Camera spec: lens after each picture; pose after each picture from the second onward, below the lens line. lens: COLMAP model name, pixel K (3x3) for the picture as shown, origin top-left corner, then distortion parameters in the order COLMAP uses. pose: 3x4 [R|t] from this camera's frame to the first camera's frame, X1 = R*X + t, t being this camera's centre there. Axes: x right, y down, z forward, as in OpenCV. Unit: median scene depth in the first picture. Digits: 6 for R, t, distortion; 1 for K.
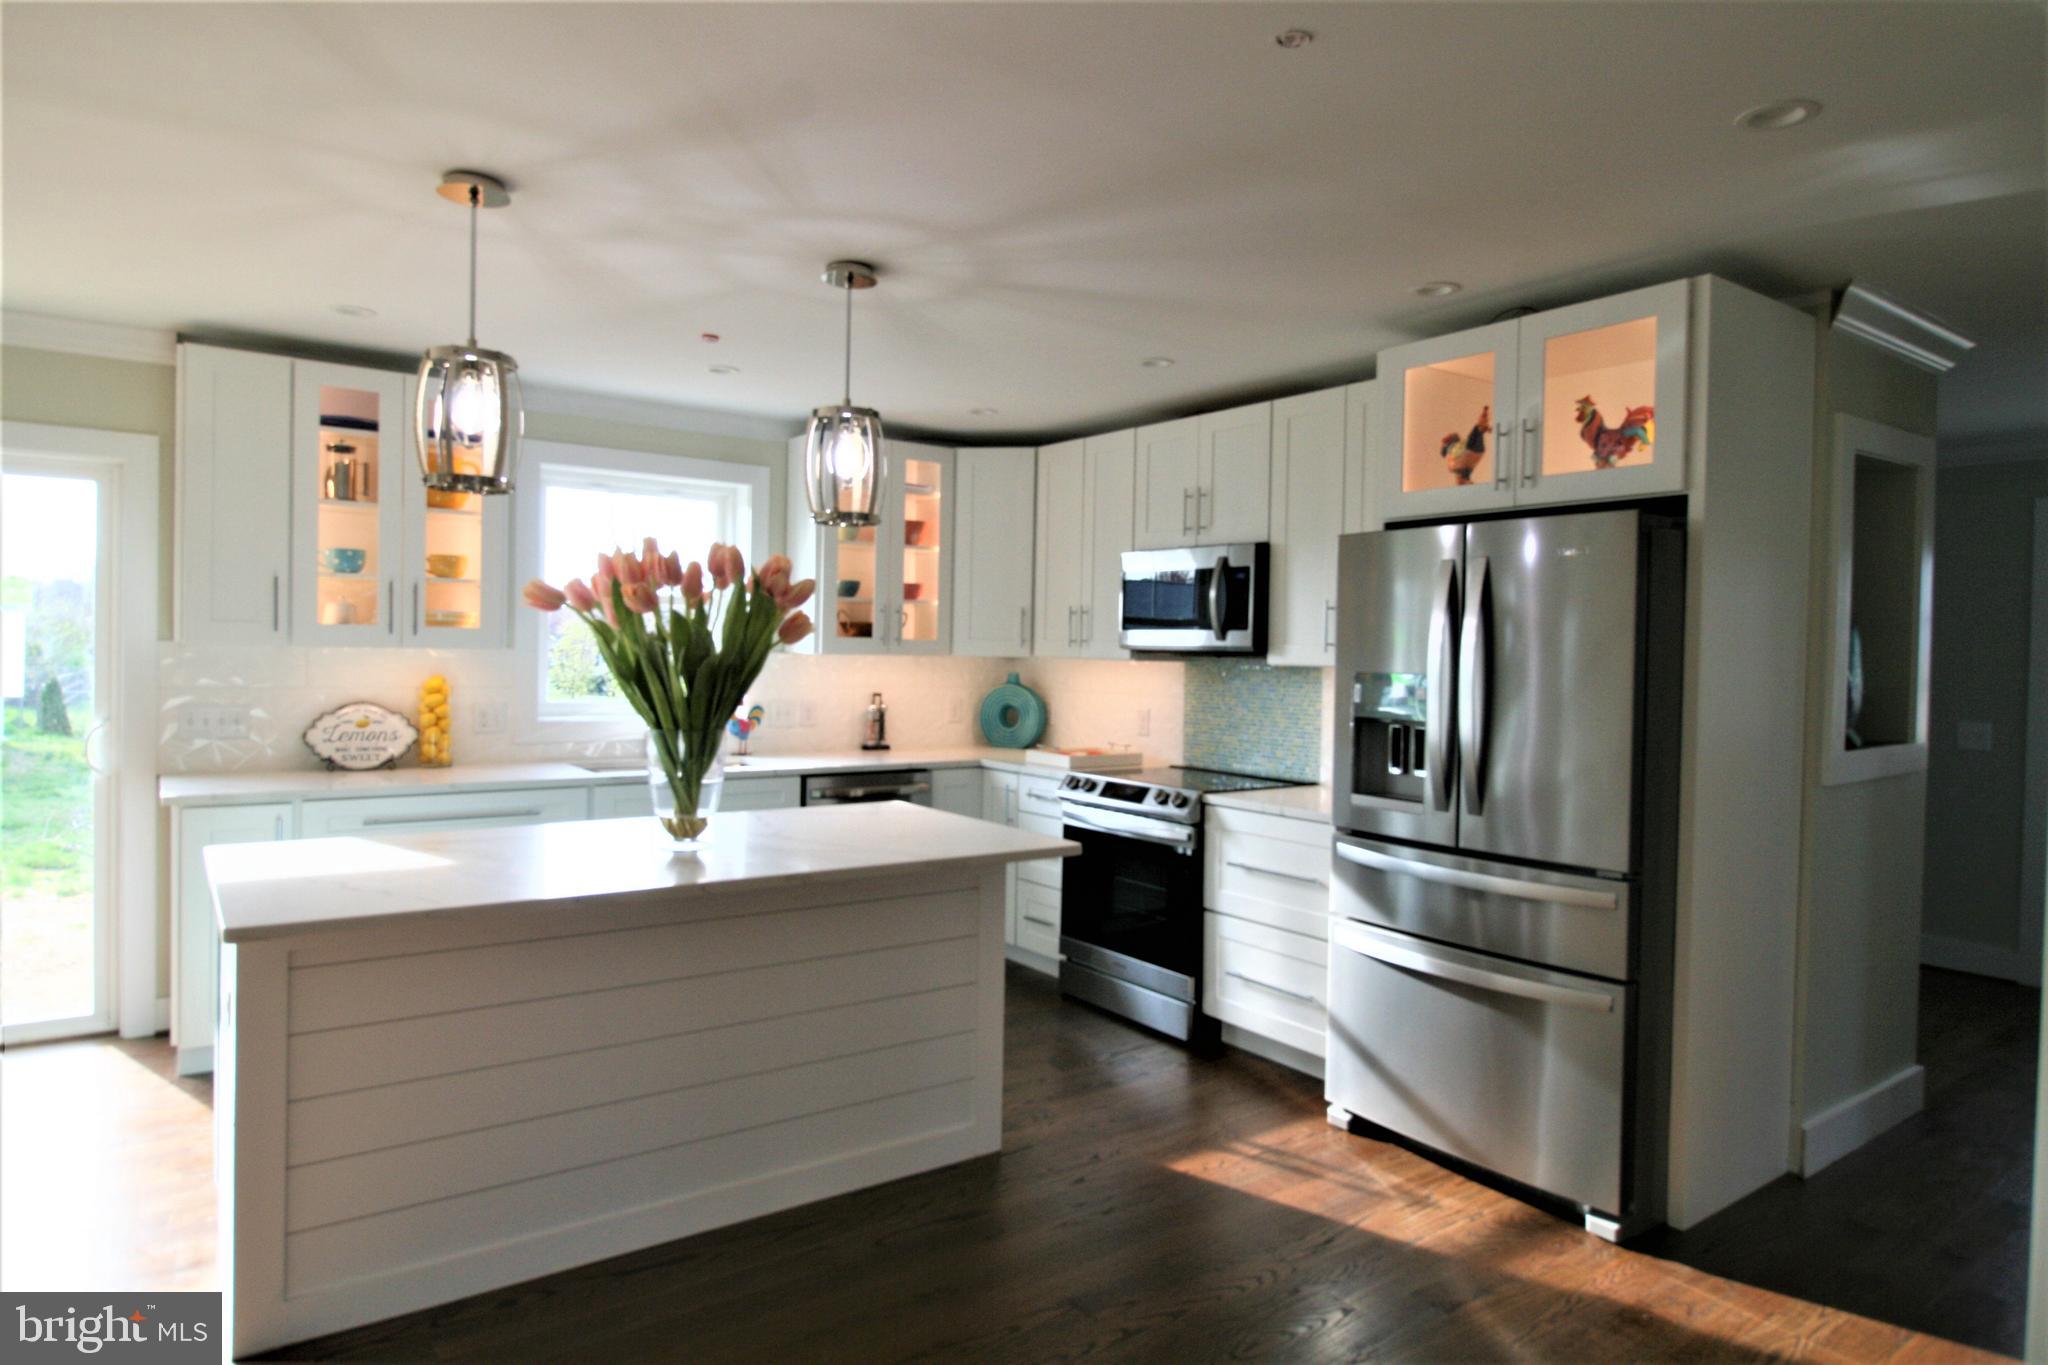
lens RADIAL K [[1205.3, 0, 1024.0], [0, 1205.3, 682.5], [0, 0, 1]] dist [-0.000805, -0.000052]
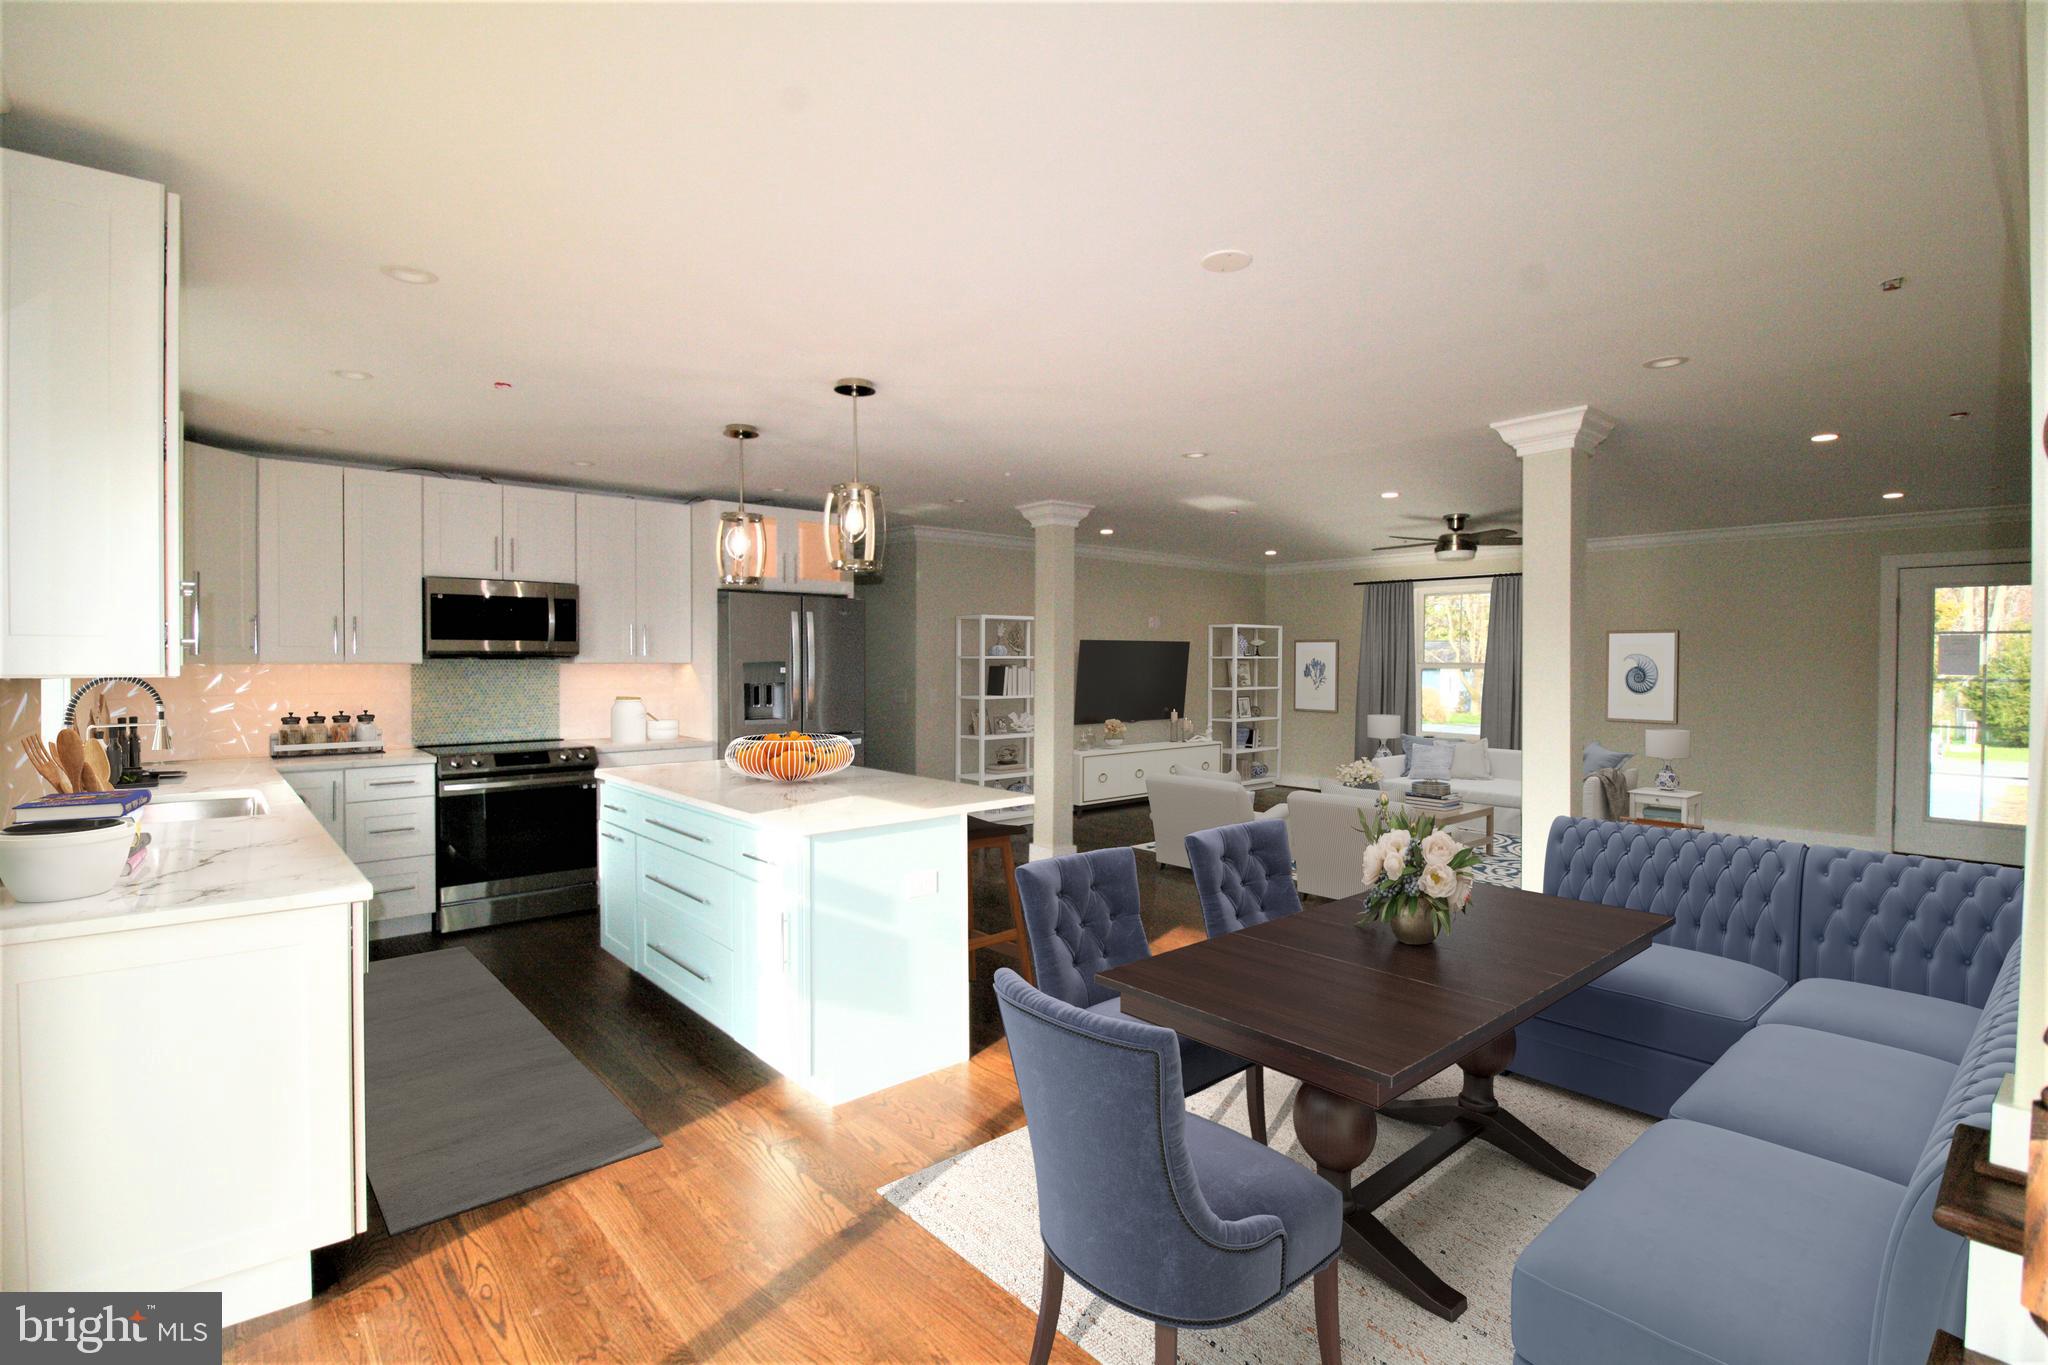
lens RADIAL K [[954.5, 0, 1024.0], [0, 954.5, 682.5], [0, 0, 1]] dist [-0.016227, 0.000243]
pose [[-0.091801, -0.046963, 0.994669, -1.065955], [0.020884, 0.998577, 0.049075, -0.038035], [-0.995558, 0.025277, -0.090689, 0.538965]]
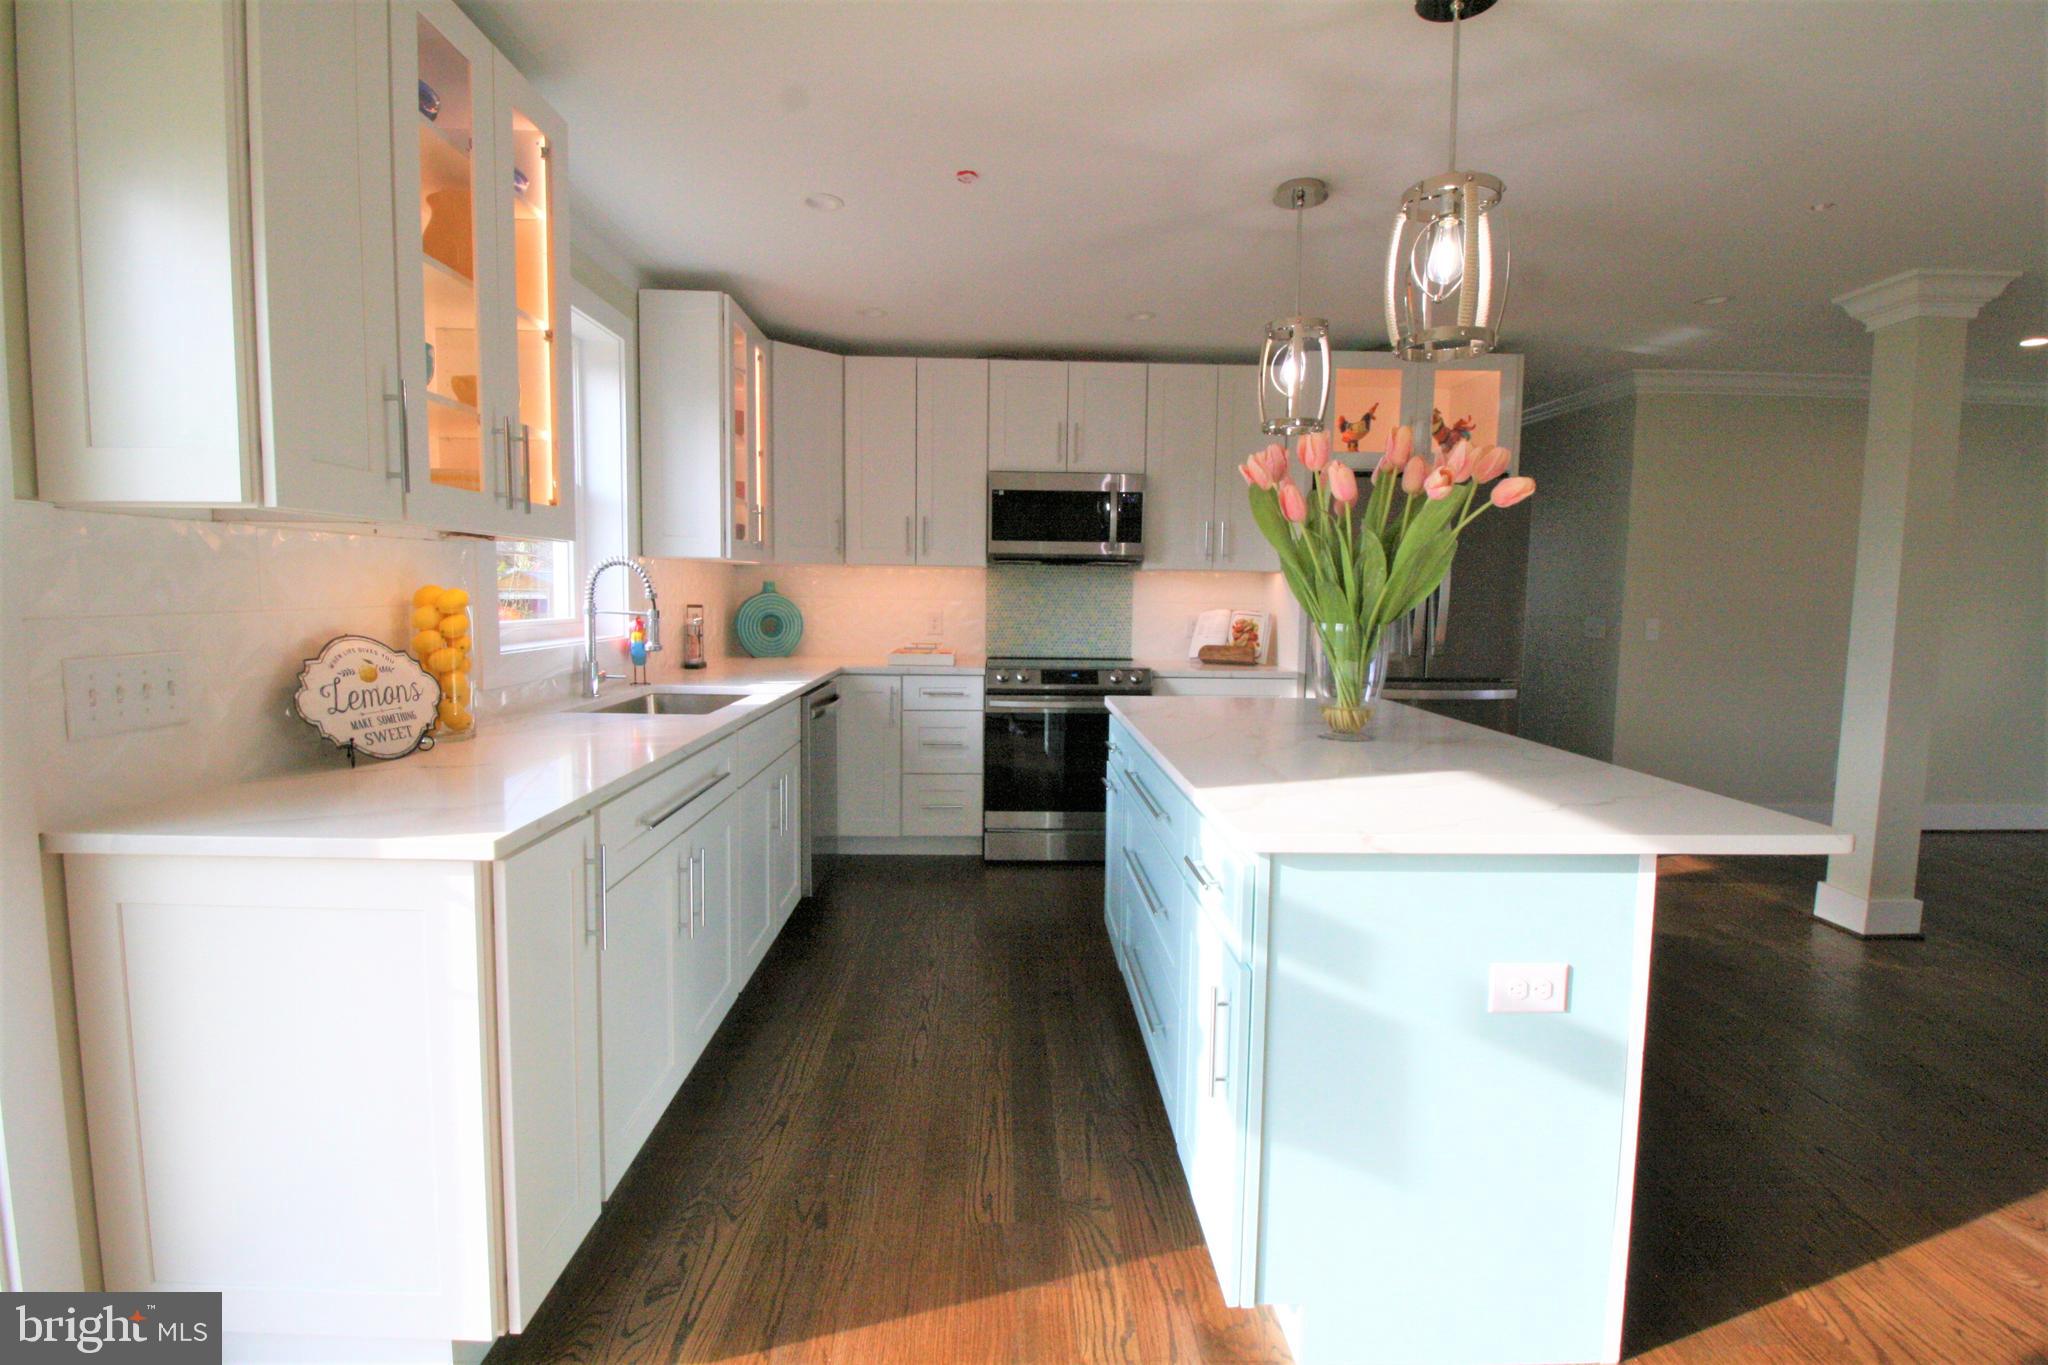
lens RADIAL K [[954.5, 0, 1024.0], [0, 954.5, 682.5], [0, 0, 1]] dist [-0.016227, 0.000243]
pose [[0.567648, -0.093191, 0.817980, -0.730050], [0.019506, 0.994816, 0.099801, 0.001231], [-0.823040, -0.040697, 0.566523, 0.515503]]
